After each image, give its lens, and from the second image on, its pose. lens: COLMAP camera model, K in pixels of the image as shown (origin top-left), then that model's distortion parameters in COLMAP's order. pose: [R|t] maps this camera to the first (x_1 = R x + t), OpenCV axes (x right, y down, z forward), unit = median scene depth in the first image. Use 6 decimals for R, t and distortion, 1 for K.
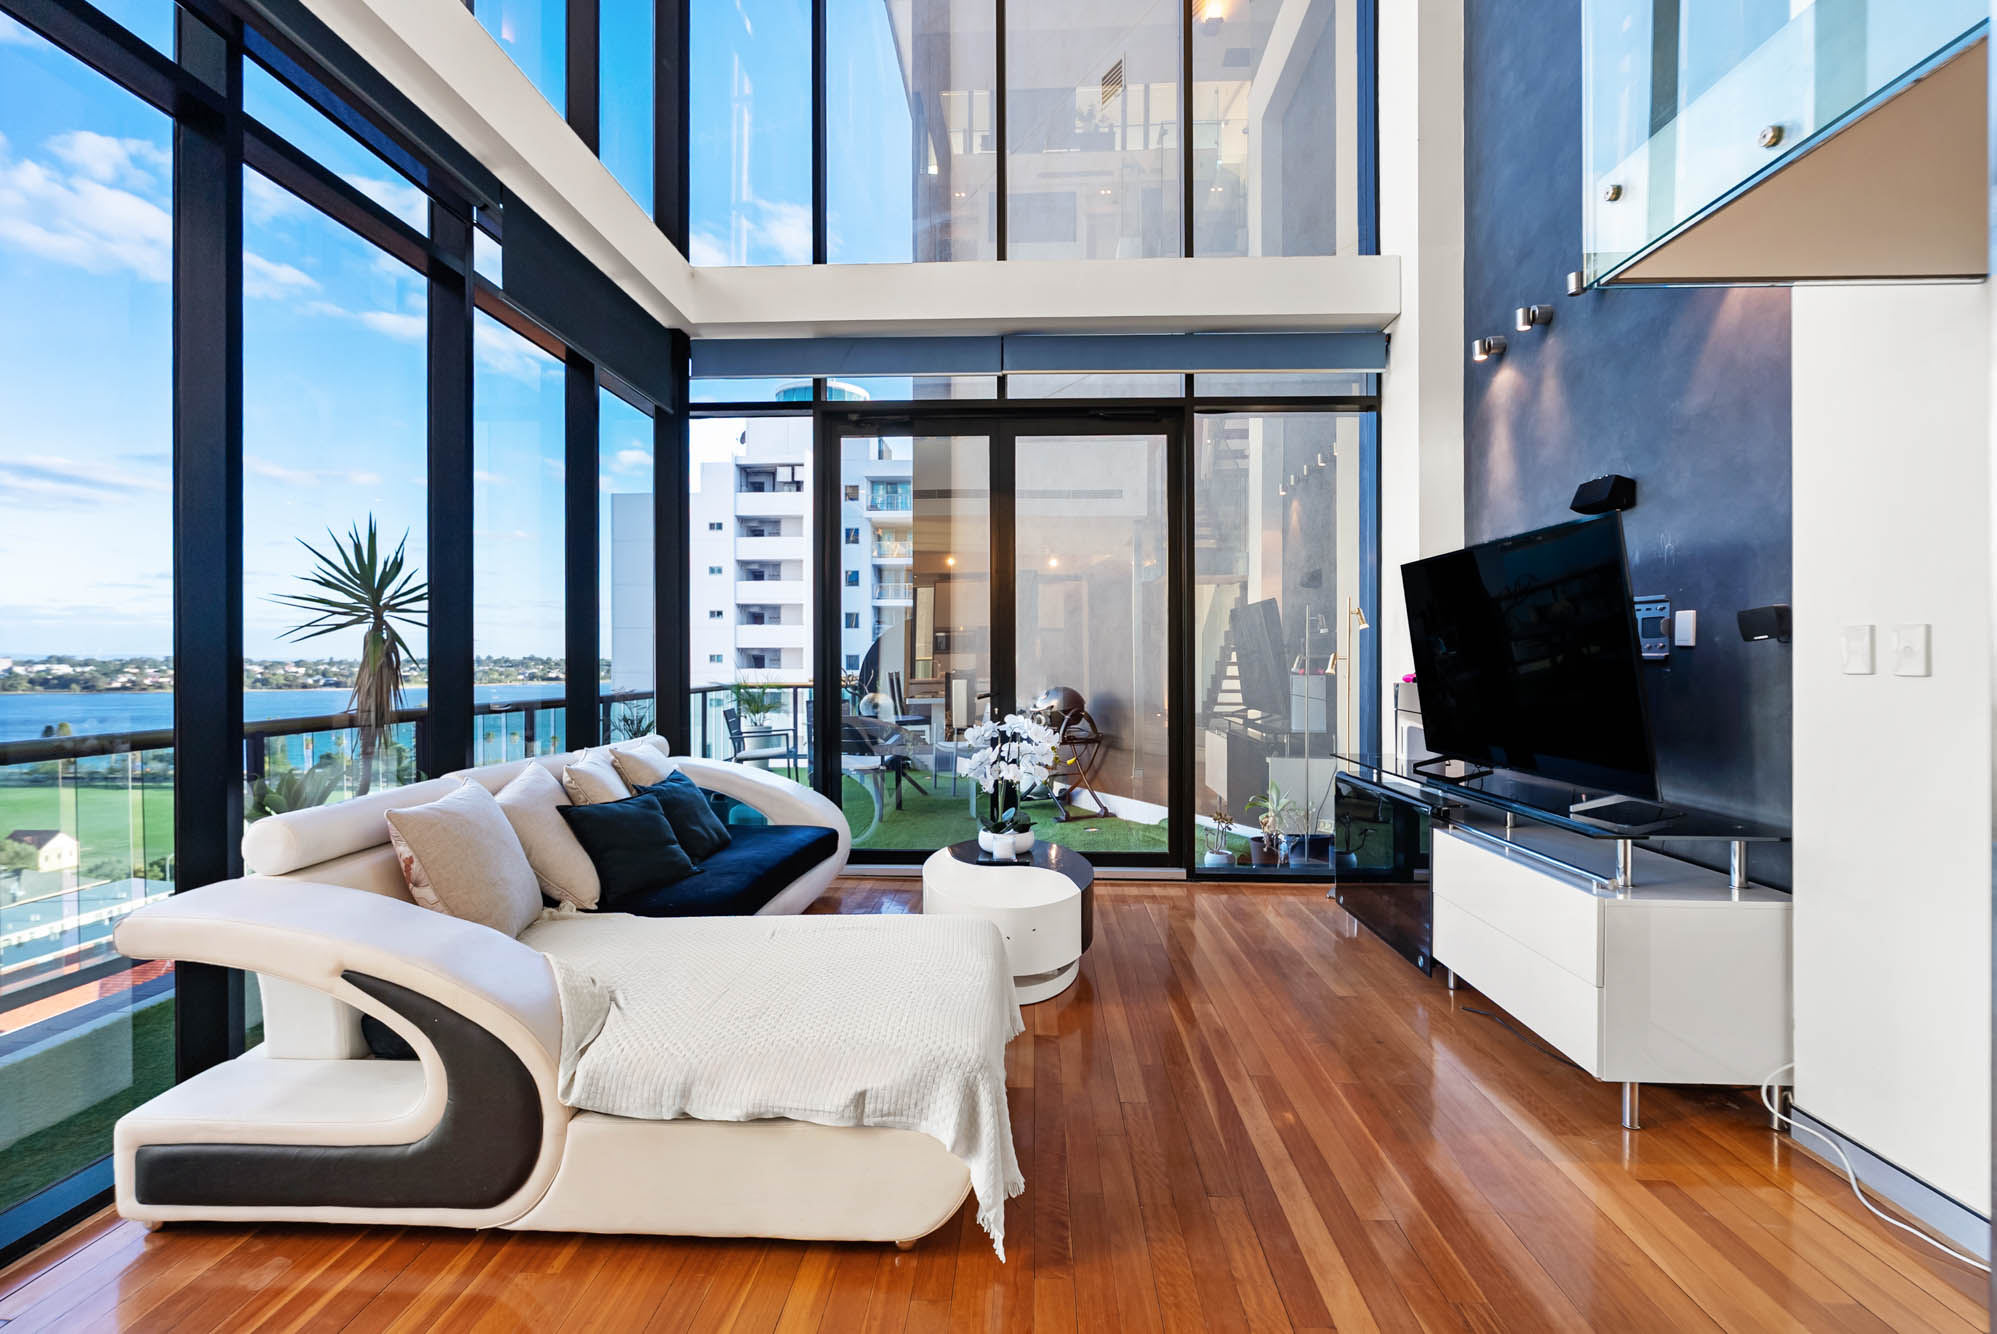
lens RADIAL K [[877.9, 0, 1003.4], [0, 877.9, 664.2], [0, 0, 1]] dist [-0.008035, 0.000398]
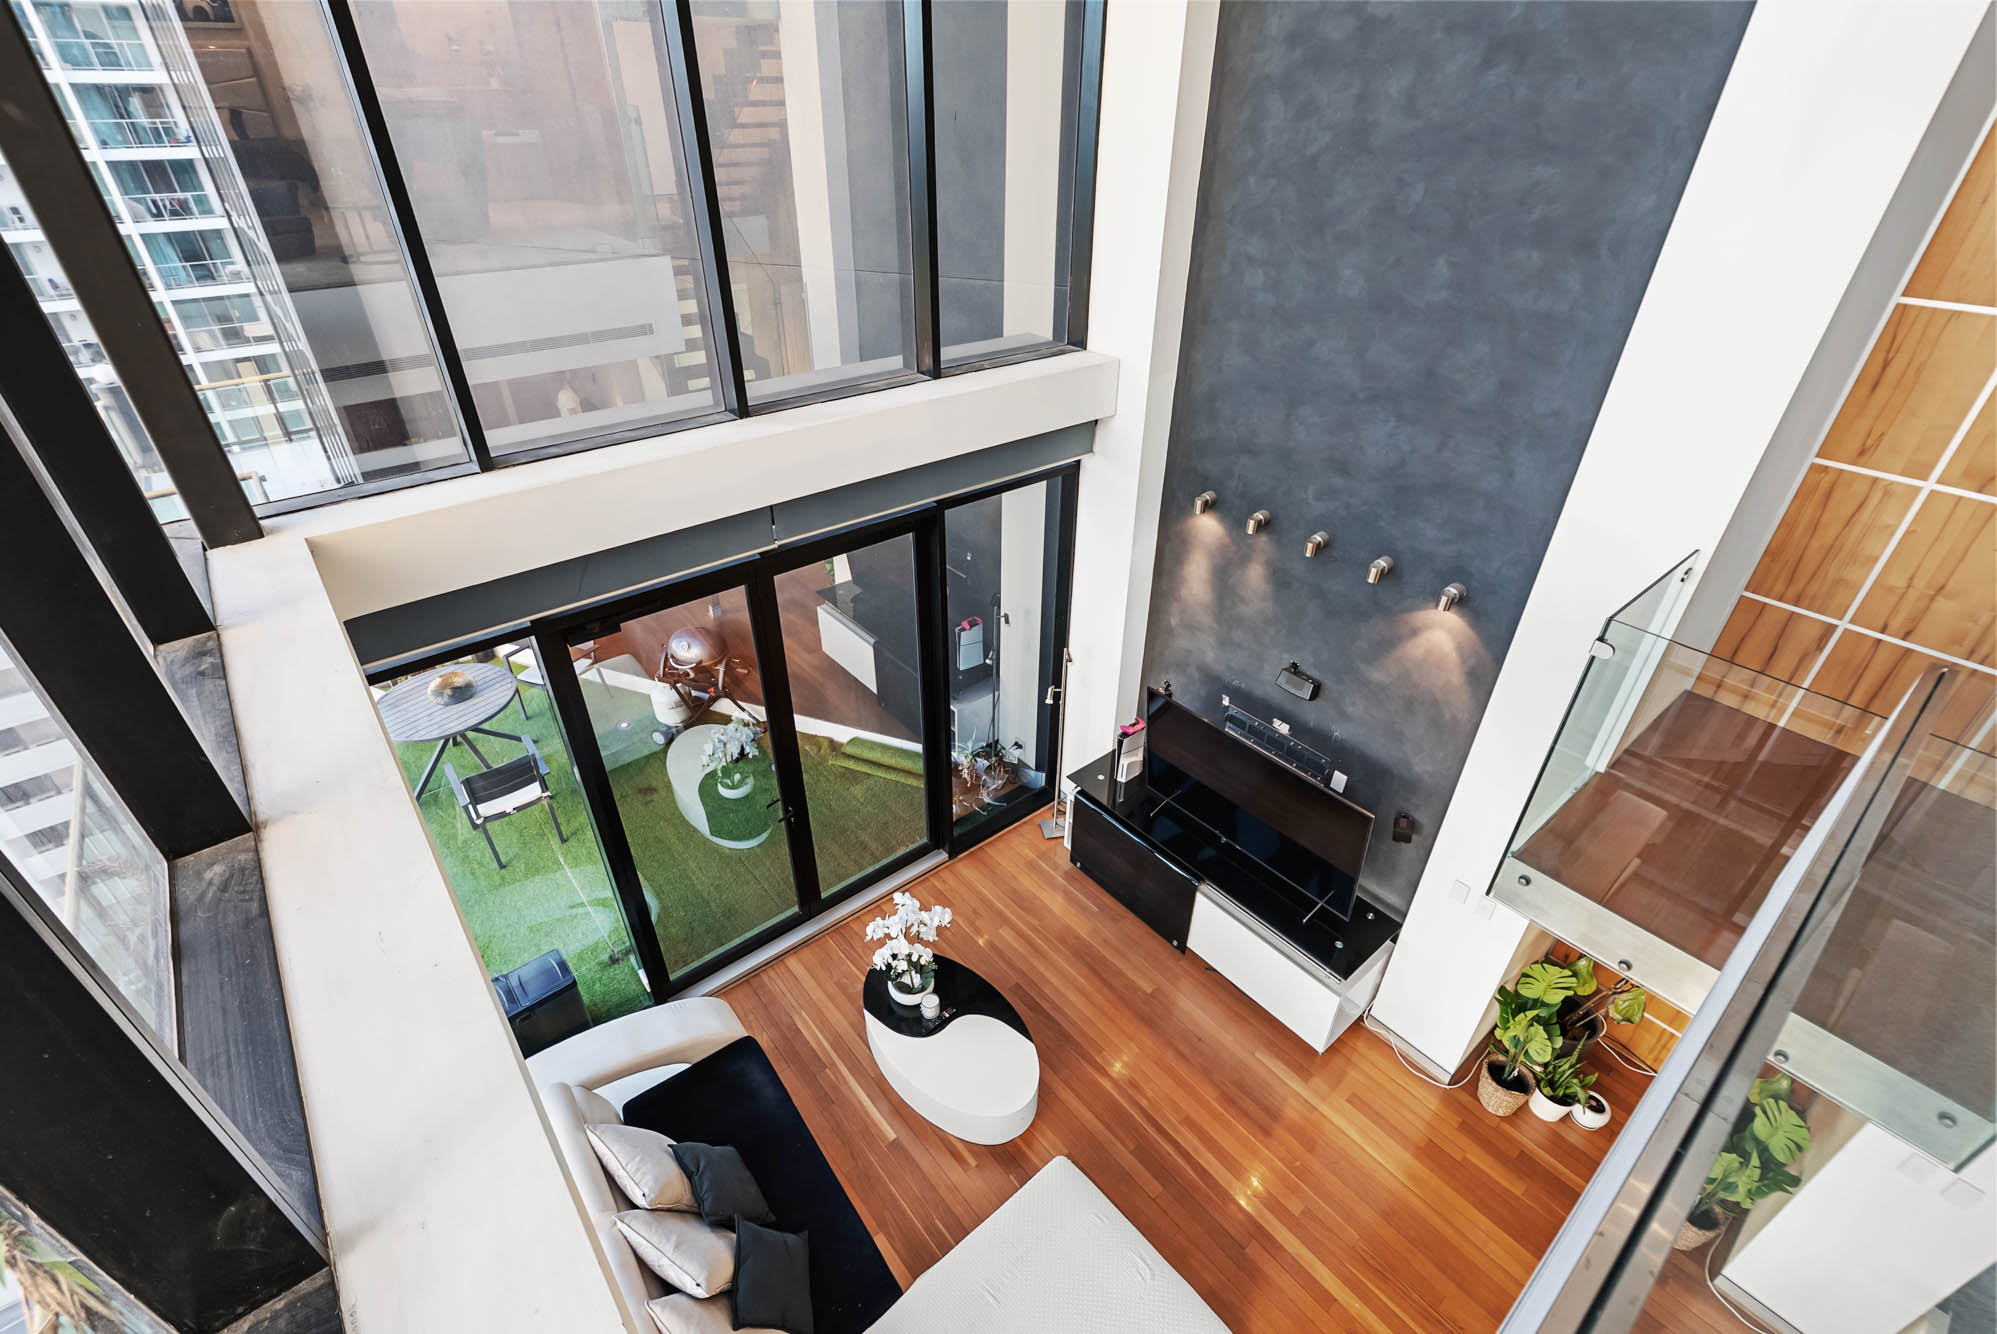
lens RADIAL K [[877.9, 0, 997.0], [0, 877.9, 670.0], [0, 0, 1]] dist [-0.008035, 0.000398]
pose [[0.739204, -0.360368, 0.568957, -0.246956], [-0.009279, 0.839270, 0.543636, -0.465434], [-0.673417, -0.407137, 0.617048, 0.193896]]
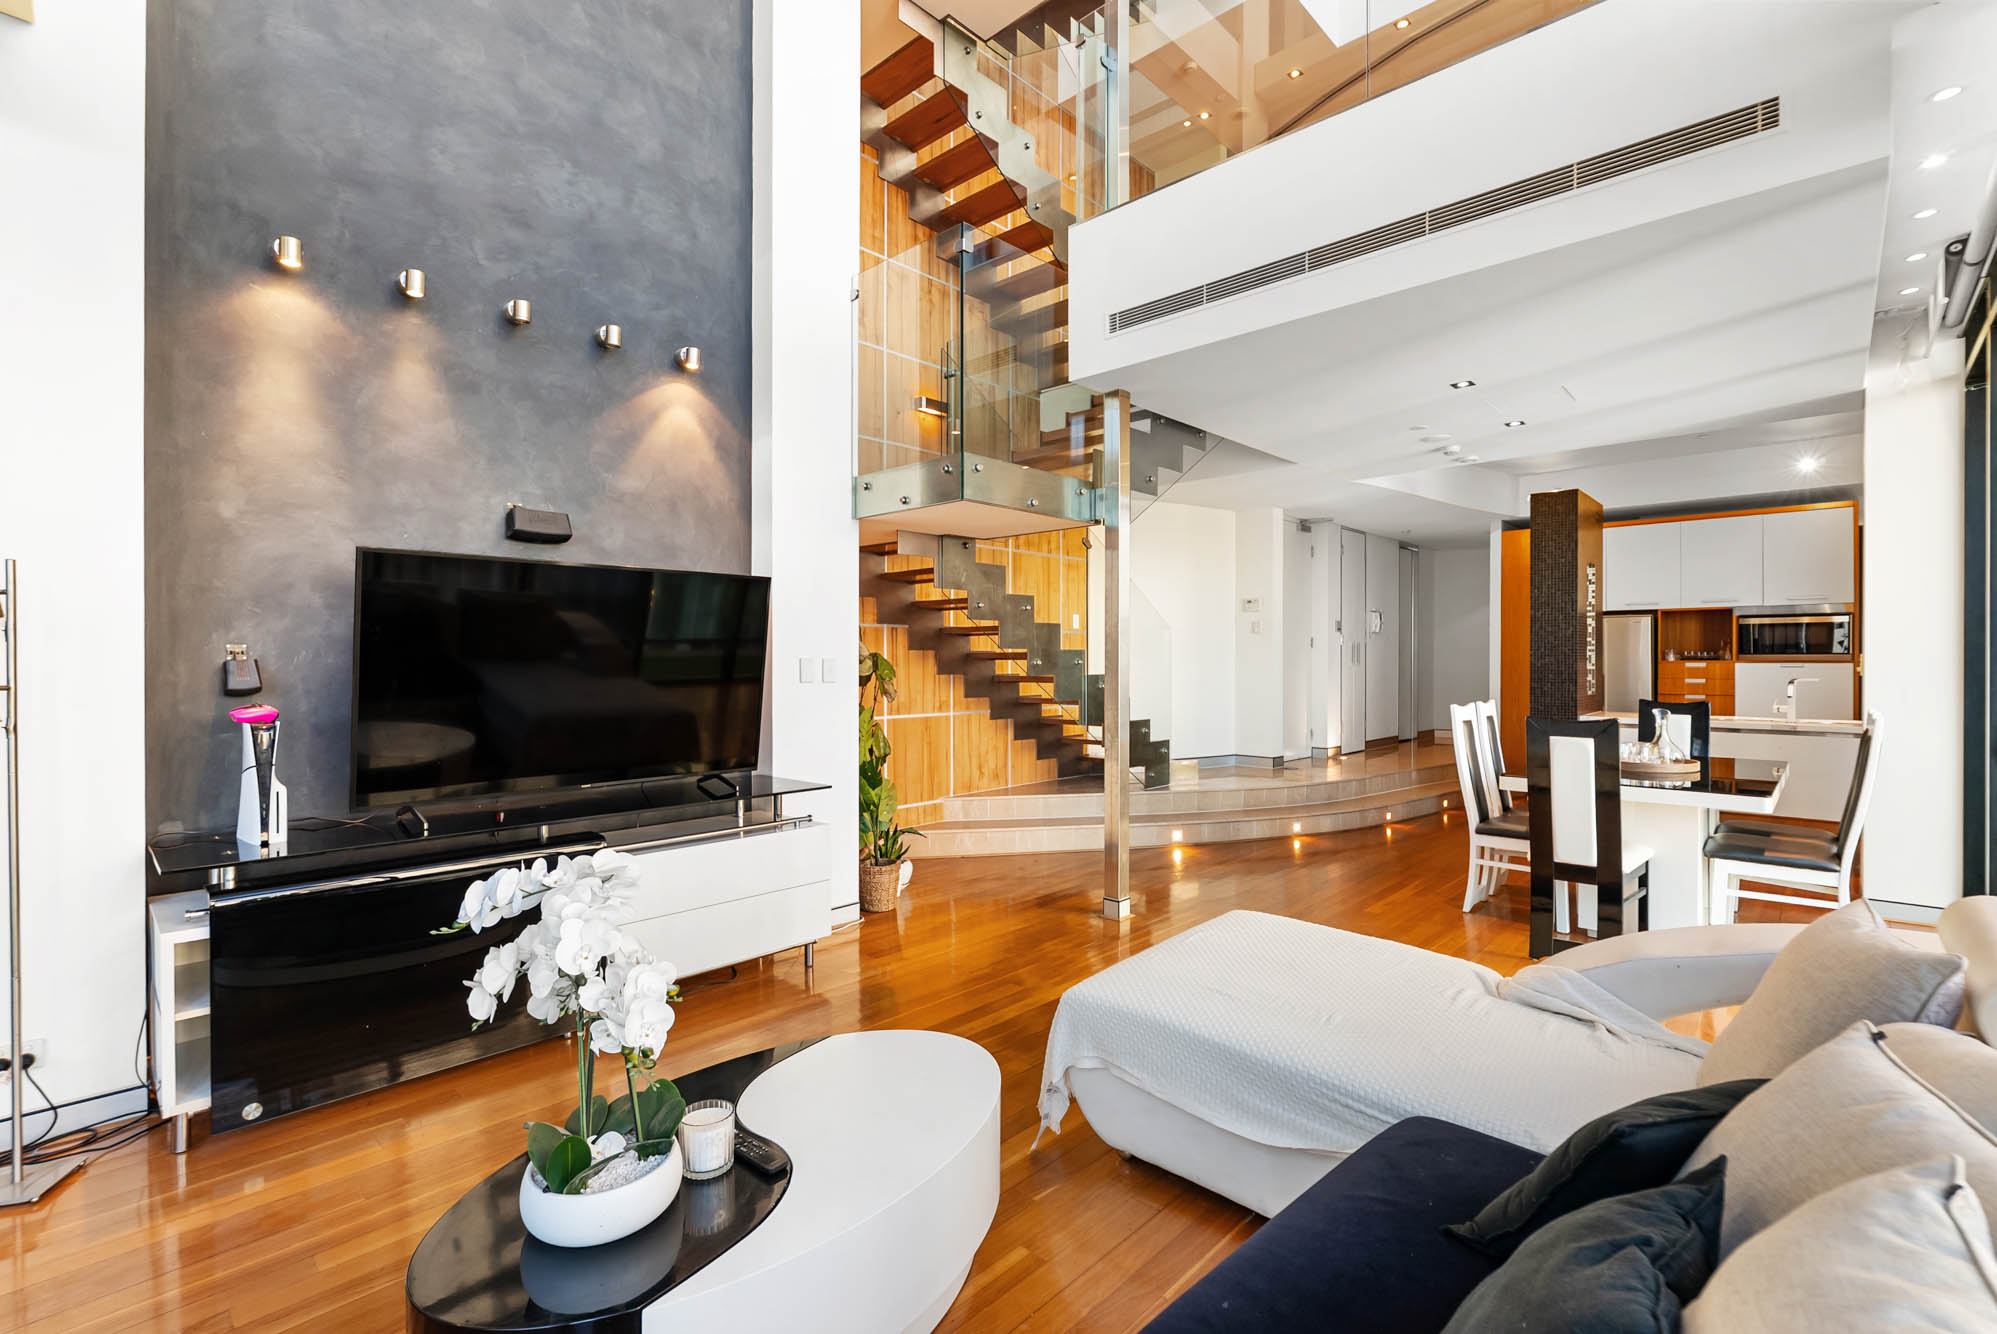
lens RADIAL K [[877.9, 0, 997.9], [0, 877.9, 659.8], [0, 0, 1]] dist [-0.008035, 0.000398]
pose [[-0.755420, 0.000435, 0.655241, -0.202311], [0.005959, 0.999963, 0.006206, -0.014301], [-0.655214, 0.008593, -0.755394, 0.654558]]
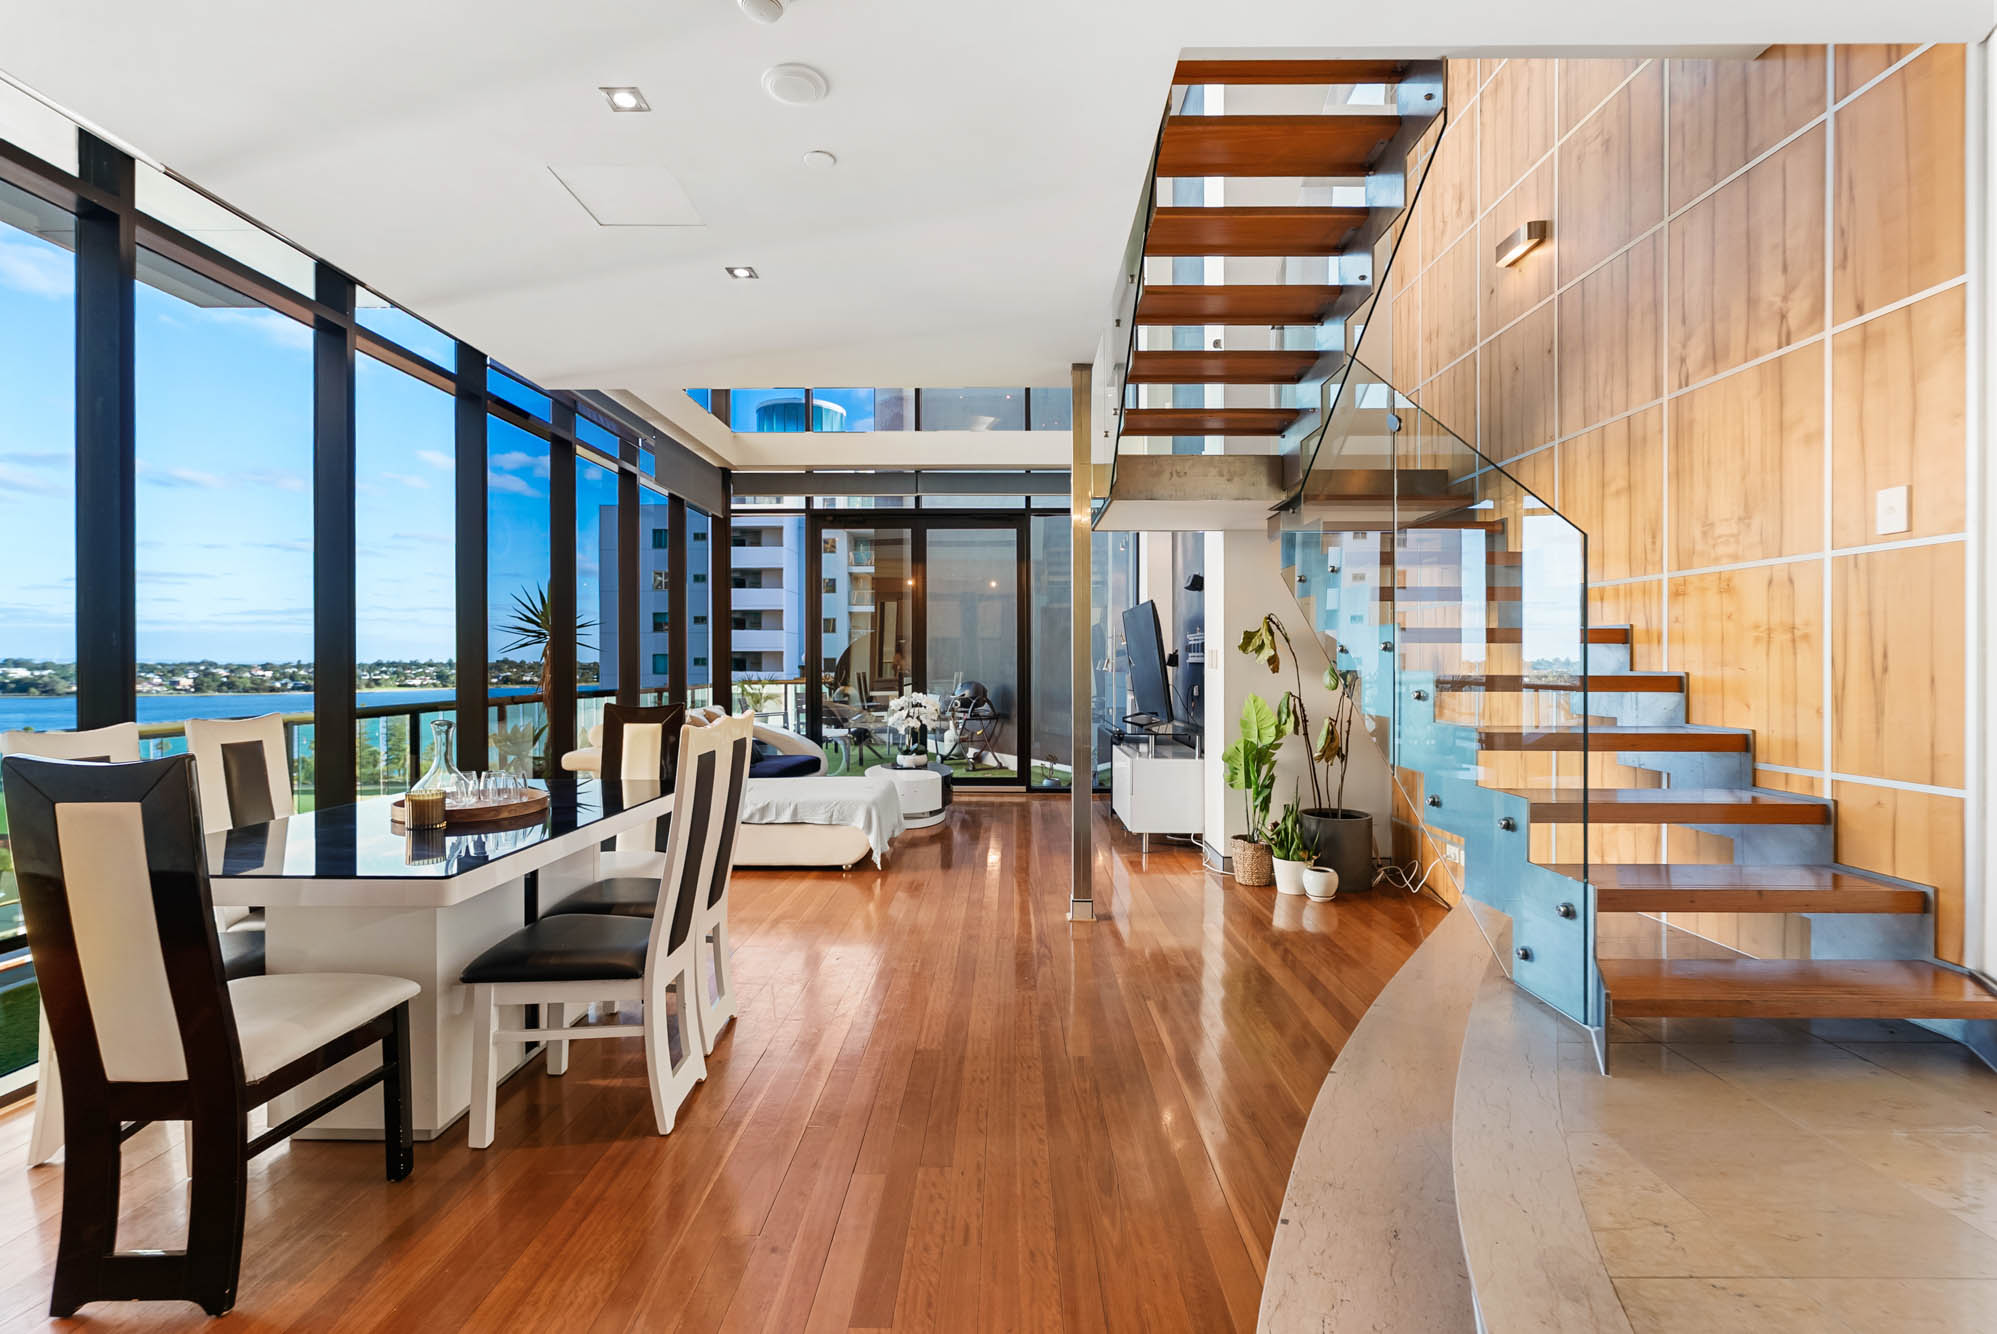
lens RADIAL K [[877.9, 0, 1000.9], [0, 877.9, 661.0], [0, 0, 1]] dist [-0.008035, 0.000398]
pose [[0.999758, -0.000559, 0.021983, 0.084168], [0.000708, 0.999977, -0.006786, 0.001670], [-0.021978, 0.006800, 0.999735, -0.483375]]
